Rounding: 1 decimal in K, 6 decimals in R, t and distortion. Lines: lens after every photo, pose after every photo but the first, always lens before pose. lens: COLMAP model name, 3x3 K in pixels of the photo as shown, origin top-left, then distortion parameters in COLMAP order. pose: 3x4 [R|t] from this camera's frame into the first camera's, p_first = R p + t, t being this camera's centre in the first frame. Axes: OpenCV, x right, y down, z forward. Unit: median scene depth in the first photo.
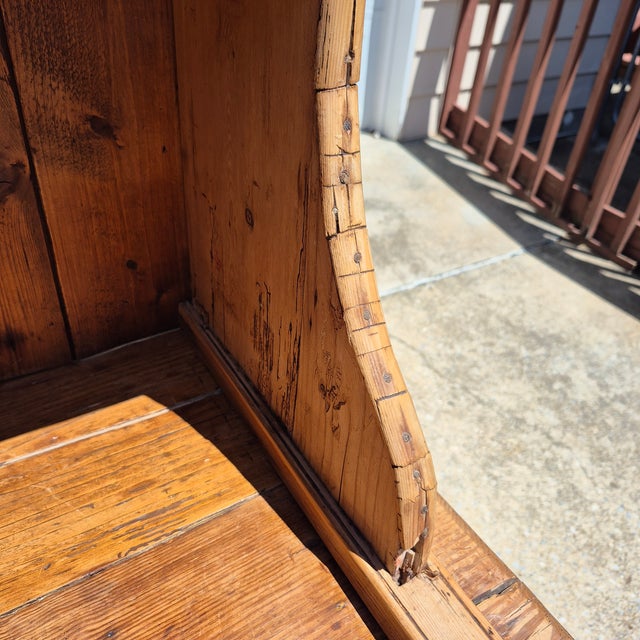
lens RADIAL K [[610.0, 0, 334.0], [0, 610.0, 325.5], [0, 0, 1]] dist [-0.022784, 0.000000]
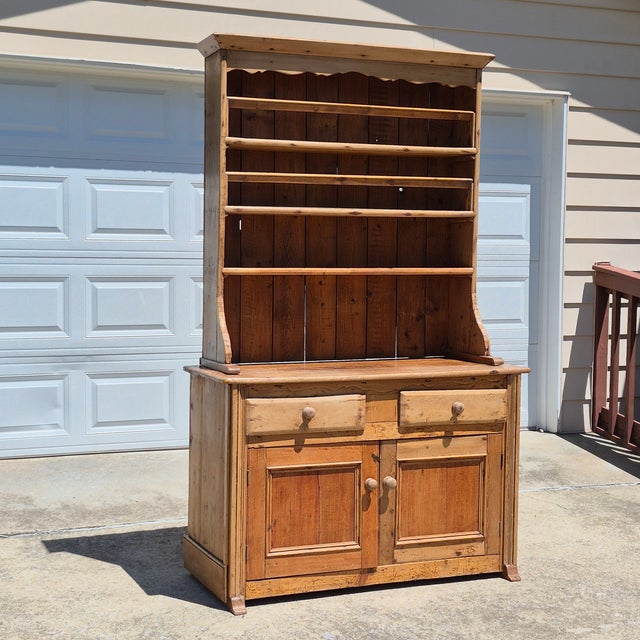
lens RADIAL K [[1183.4, 0, 317.9], [0, 1183.4, 318.6], [0, 0, 1]] dist [0.140427, 0.000000]
pose [[0.979706, -0.066669, -0.189028, 0.516367], [-0.053049, 0.823192, -0.565279, 4.931125], [0.193293, 0.563835, 0.802950, -6.570431]]
